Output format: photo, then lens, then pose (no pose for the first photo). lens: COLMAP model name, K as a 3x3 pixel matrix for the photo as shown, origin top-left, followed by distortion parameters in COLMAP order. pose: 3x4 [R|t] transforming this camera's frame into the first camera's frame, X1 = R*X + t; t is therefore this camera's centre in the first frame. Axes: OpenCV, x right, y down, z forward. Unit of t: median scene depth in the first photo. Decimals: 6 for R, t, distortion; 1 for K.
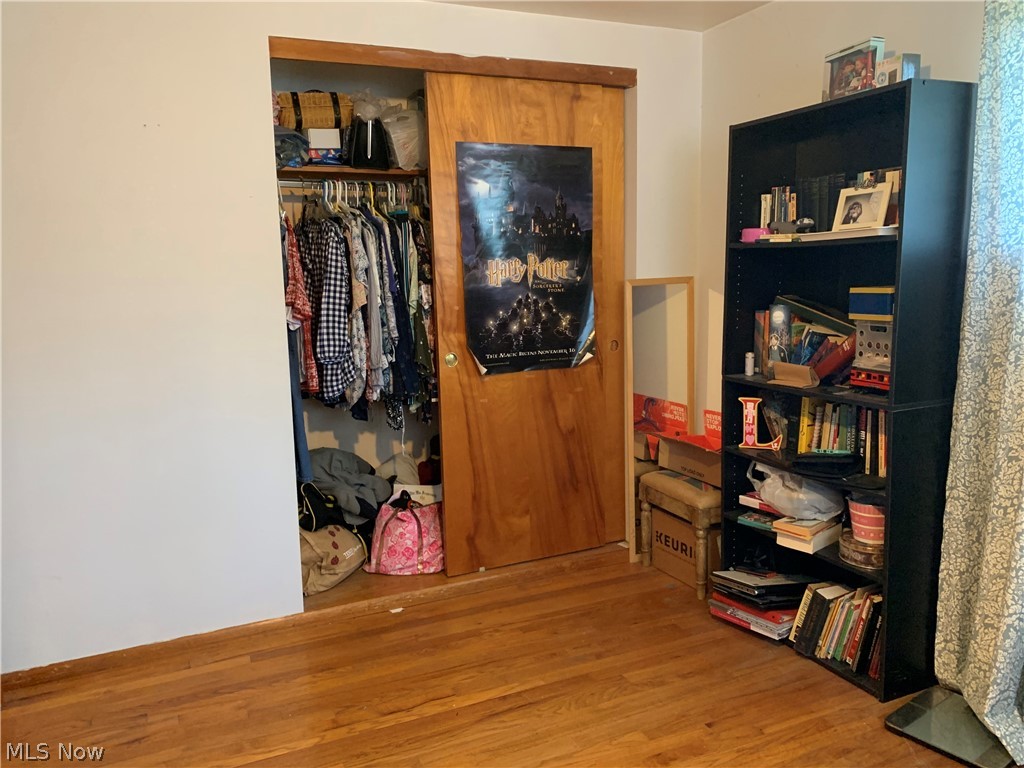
lens RADIAL K [[778.4, 0, 512.0], [0, 778.4, 384.0], [0, 0, 1]] dist [0.030334, -0.053640]
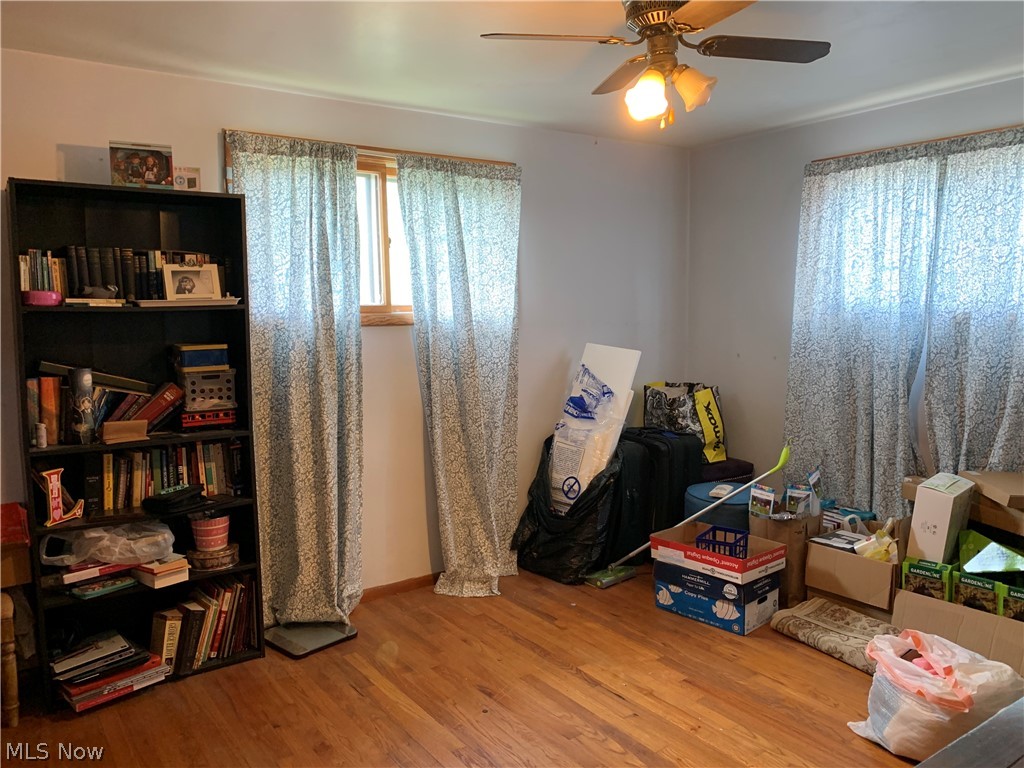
lens RADIAL K [[778.4, 0, 512.0], [0, 778.4, 384.0], [0, 0, 1]] dist [0.030334, -0.053640]
pose [[-0.194358, -0.064272, 0.978823, -0.832287], [0.164578, 0.981570, 0.097131, -0.098067], [-0.967026, 0.179971, -0.180199, 0.724844]]
